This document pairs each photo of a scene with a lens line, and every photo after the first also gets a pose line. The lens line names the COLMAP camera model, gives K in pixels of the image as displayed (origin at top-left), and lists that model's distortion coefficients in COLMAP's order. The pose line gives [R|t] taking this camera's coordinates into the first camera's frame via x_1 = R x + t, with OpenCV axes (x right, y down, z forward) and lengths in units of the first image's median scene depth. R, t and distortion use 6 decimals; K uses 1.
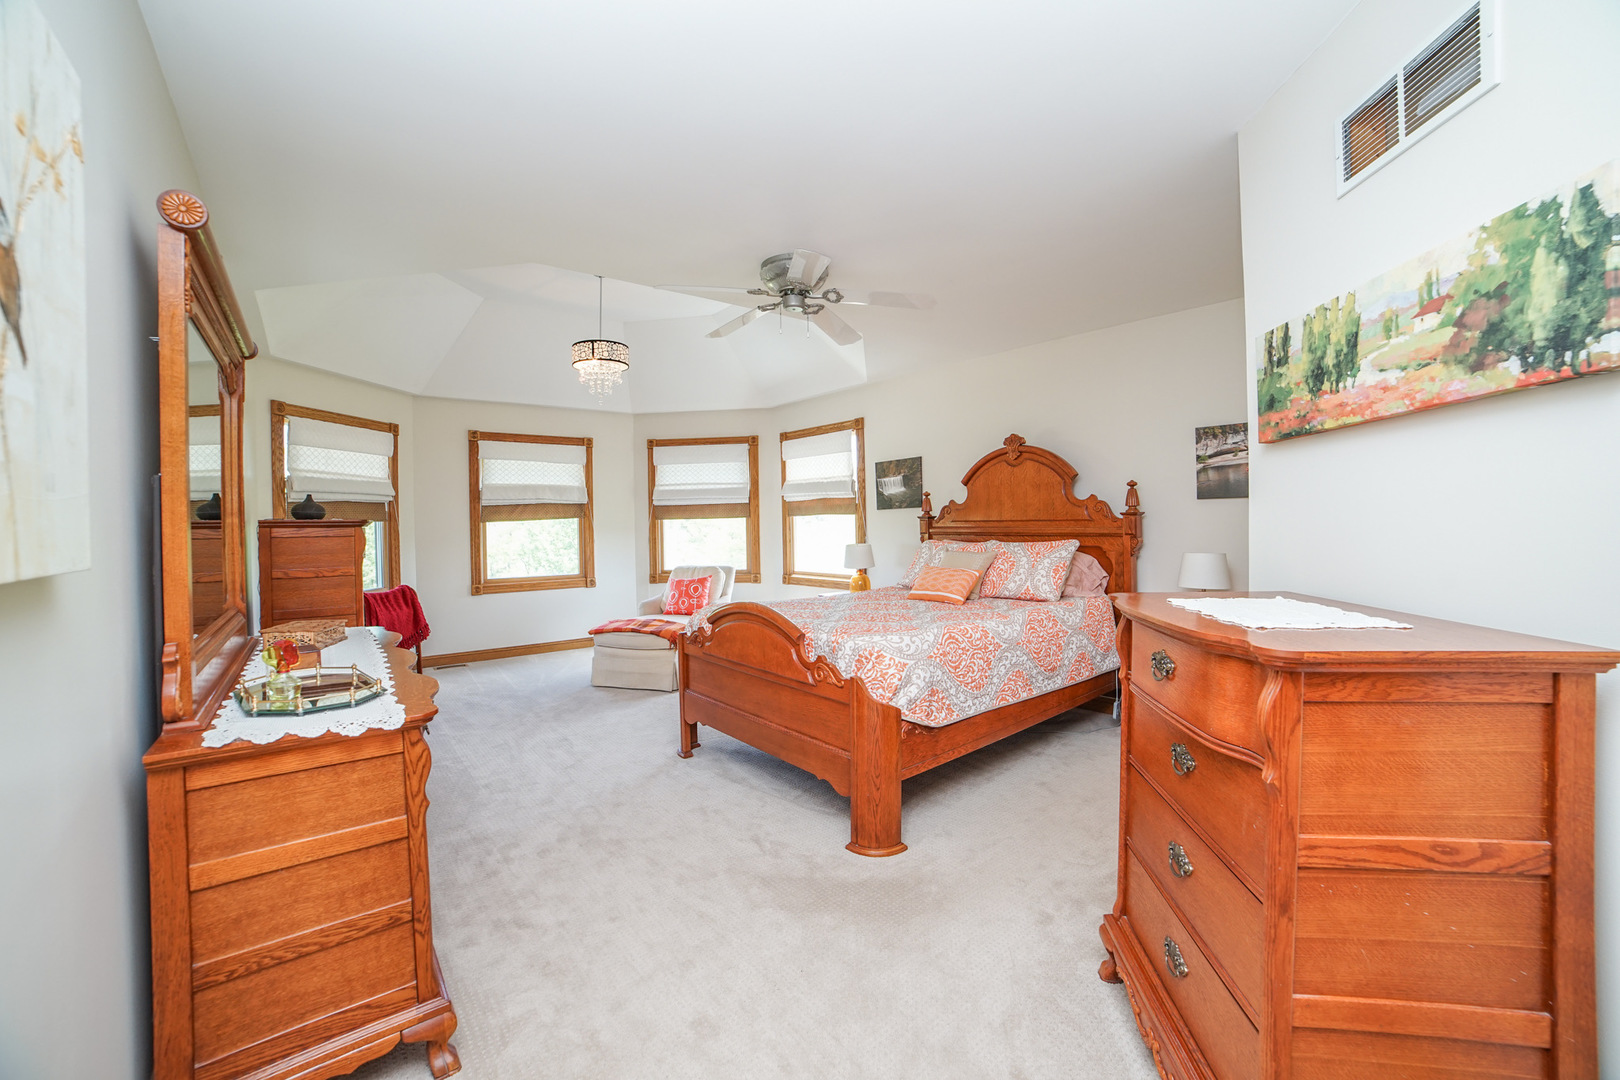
lens RADIAL K [[655.2, 0, 829.8], [0, 655.2, 529.7], [0, 0, 1]] dist [-0.102043, 0.033218]
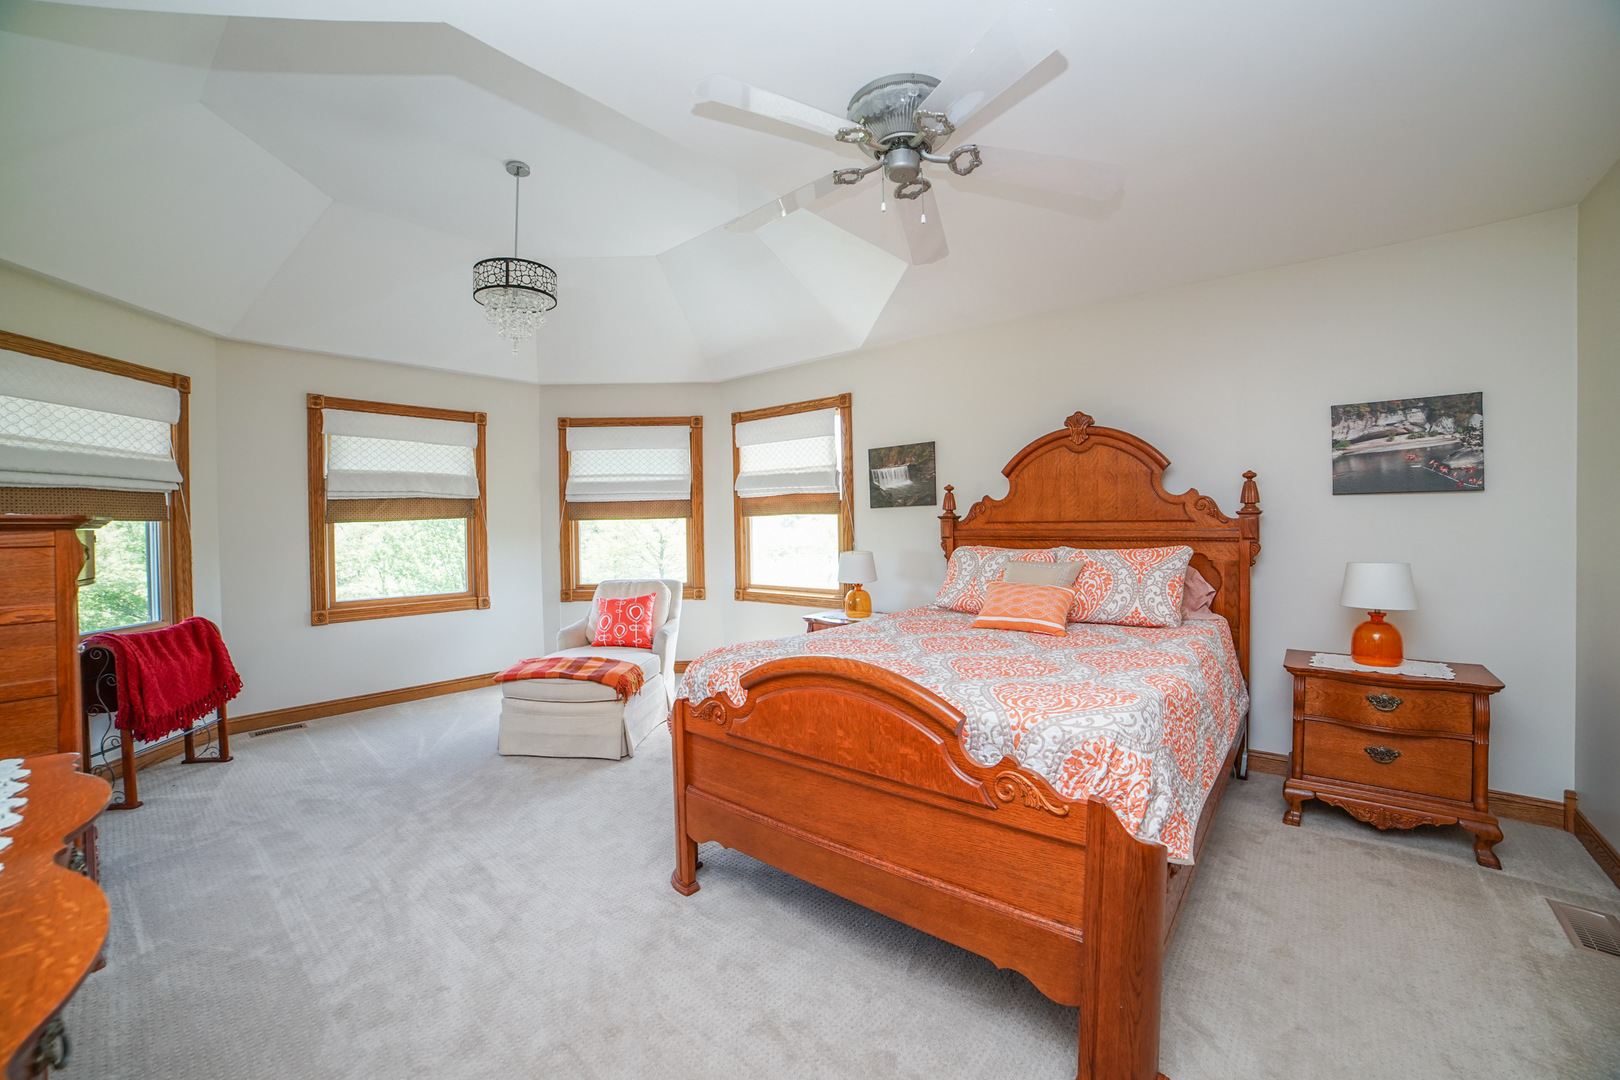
lens RADIAL K [[655.2, 0, 829.8], [0, 655.2, 529.7], [0, 0, 1]] dist [-0.102043, 0.033218]
pose [[0.983384, -0.000187, 0.181540, -0.131686], [0.000975, 0.999990, -0.004256, -0.000720], [-0.181538, 0.004362, 0.983374, 0.237394]]
